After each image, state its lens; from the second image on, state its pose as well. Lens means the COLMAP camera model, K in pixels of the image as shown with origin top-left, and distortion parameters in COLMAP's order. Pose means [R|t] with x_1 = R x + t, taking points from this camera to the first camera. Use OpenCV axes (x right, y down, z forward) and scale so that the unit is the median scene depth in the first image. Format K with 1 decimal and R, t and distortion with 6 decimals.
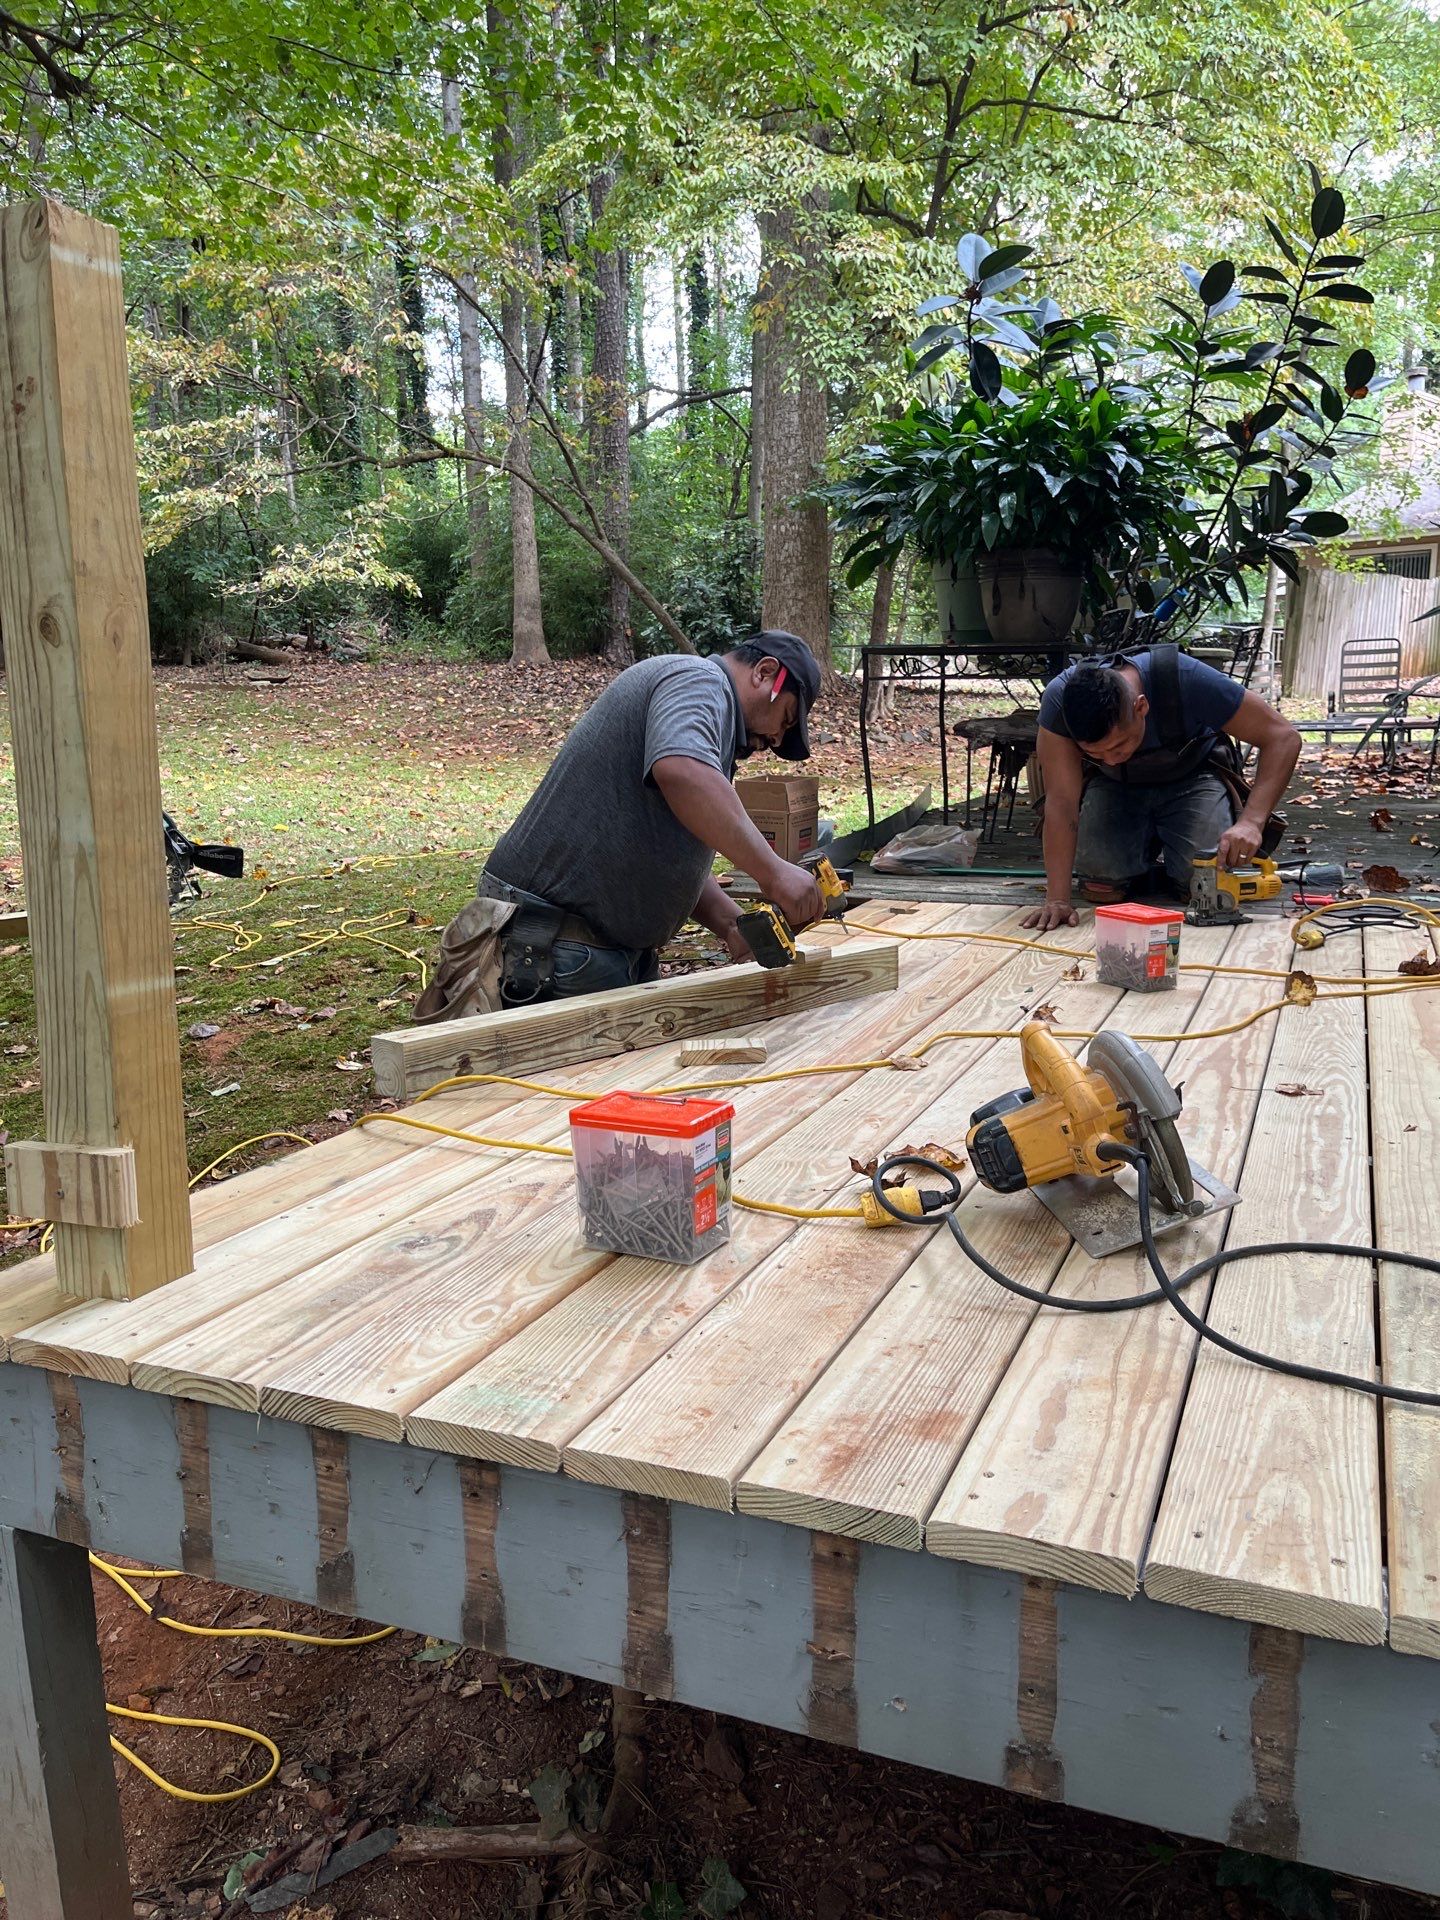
lens RADIAL K [[1490.1, 0, 720.0], [0, 1490.1, 960.0], [0, 0, 1]] dist [0.052226, -0.100002]
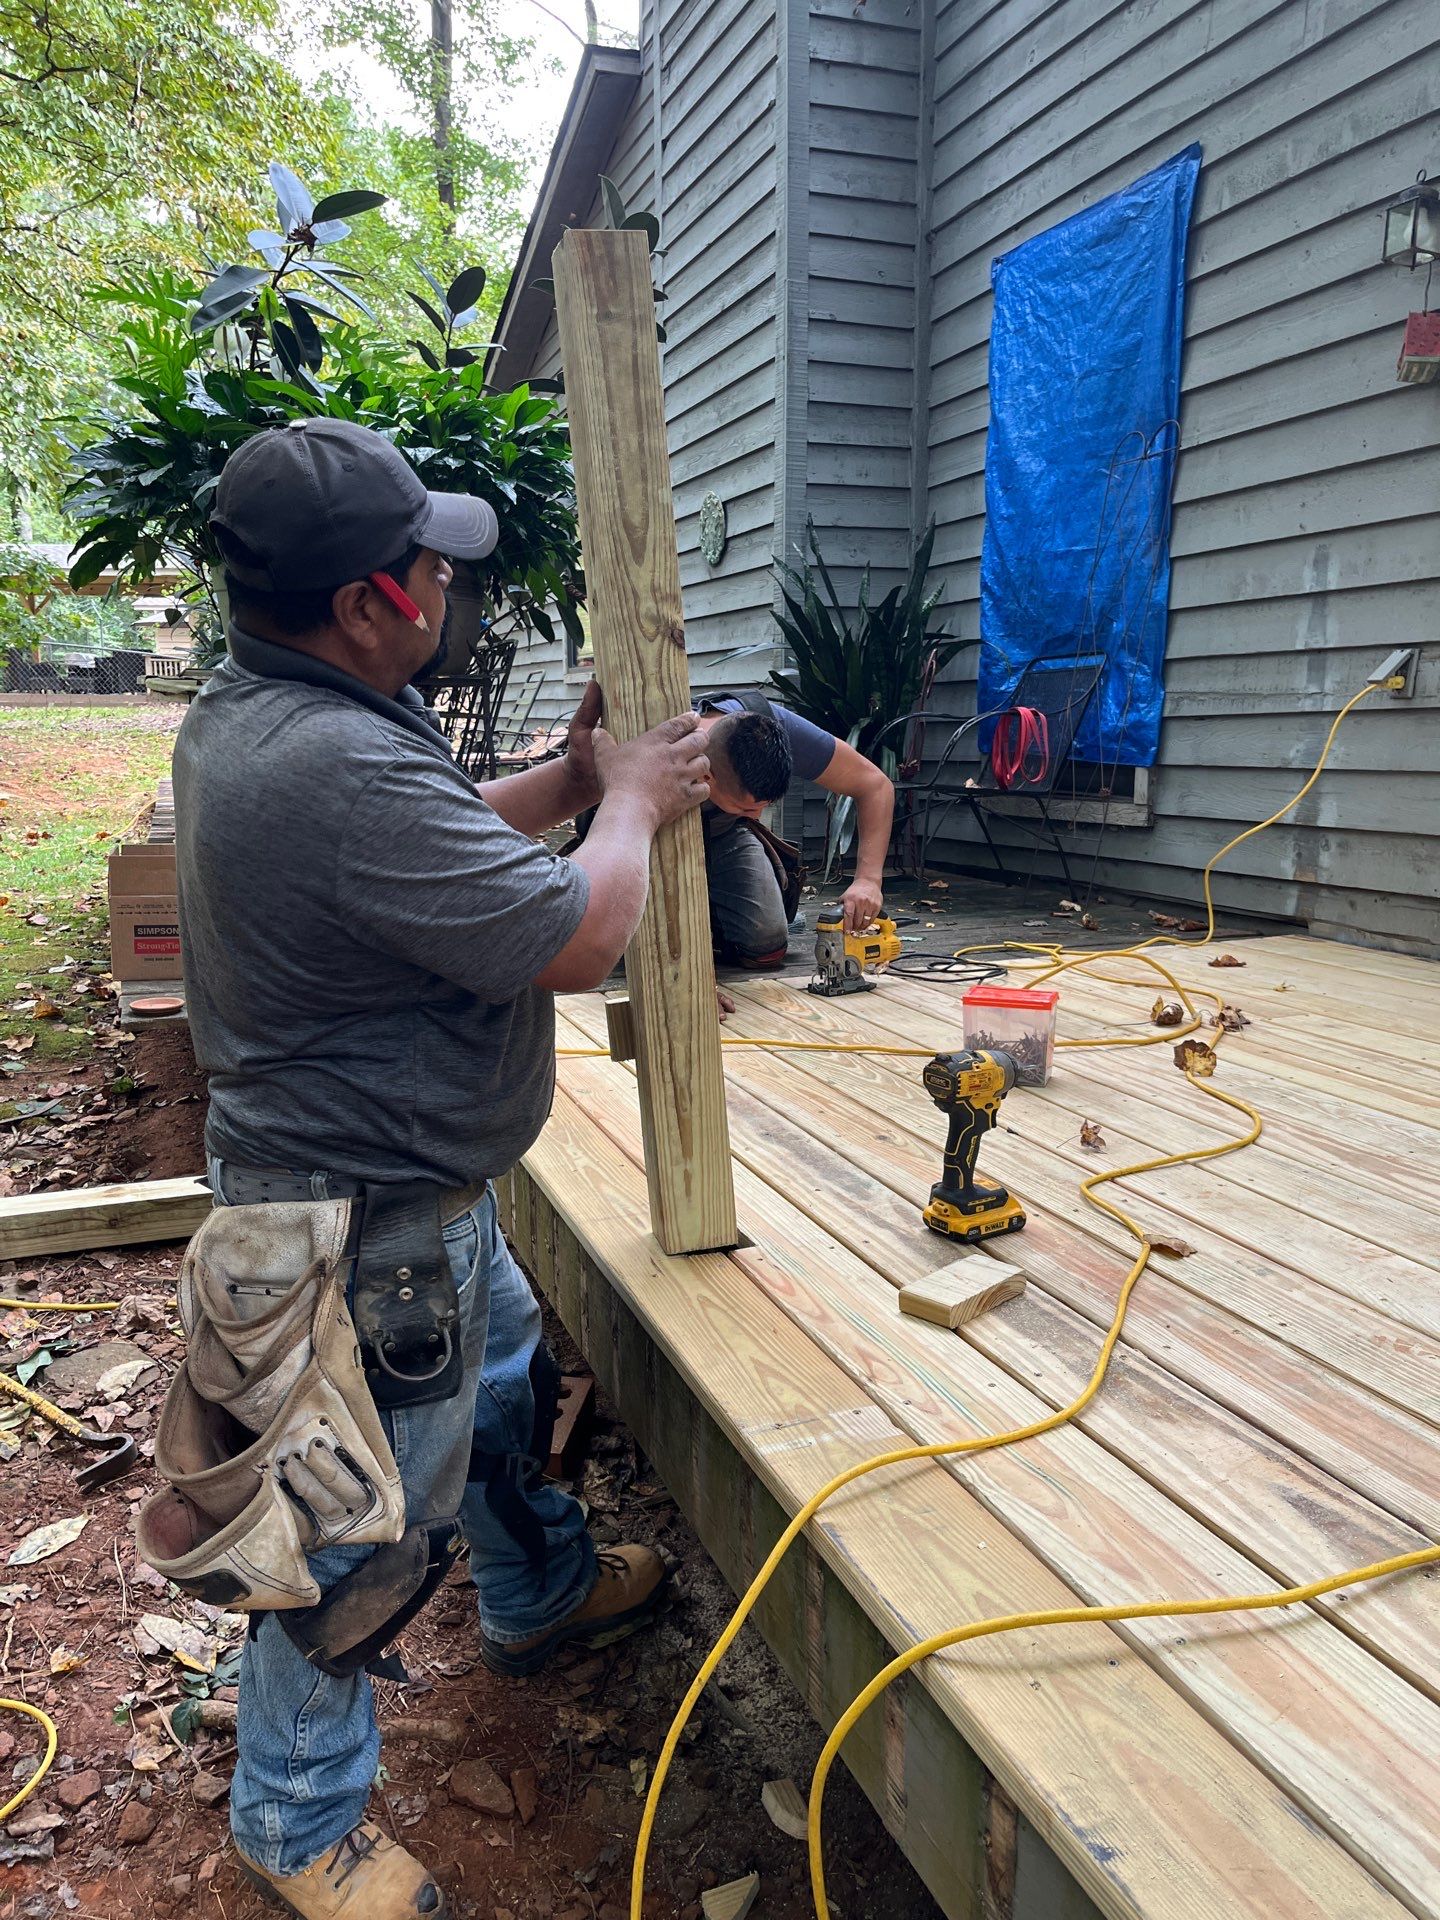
lens RADIAL K [[1490.1, 0, 720.0], [0, 1490.1, 960.0], [0, 0, 1]] dist [0.052226, -0.100002]
pose [[0.718749, -0.093440, 0.688962, -0.341914], [0.109891, 0.993740, 0.020133, -0.070439], [-0.686530, 0.061241, 0.724517, 0.400027]]
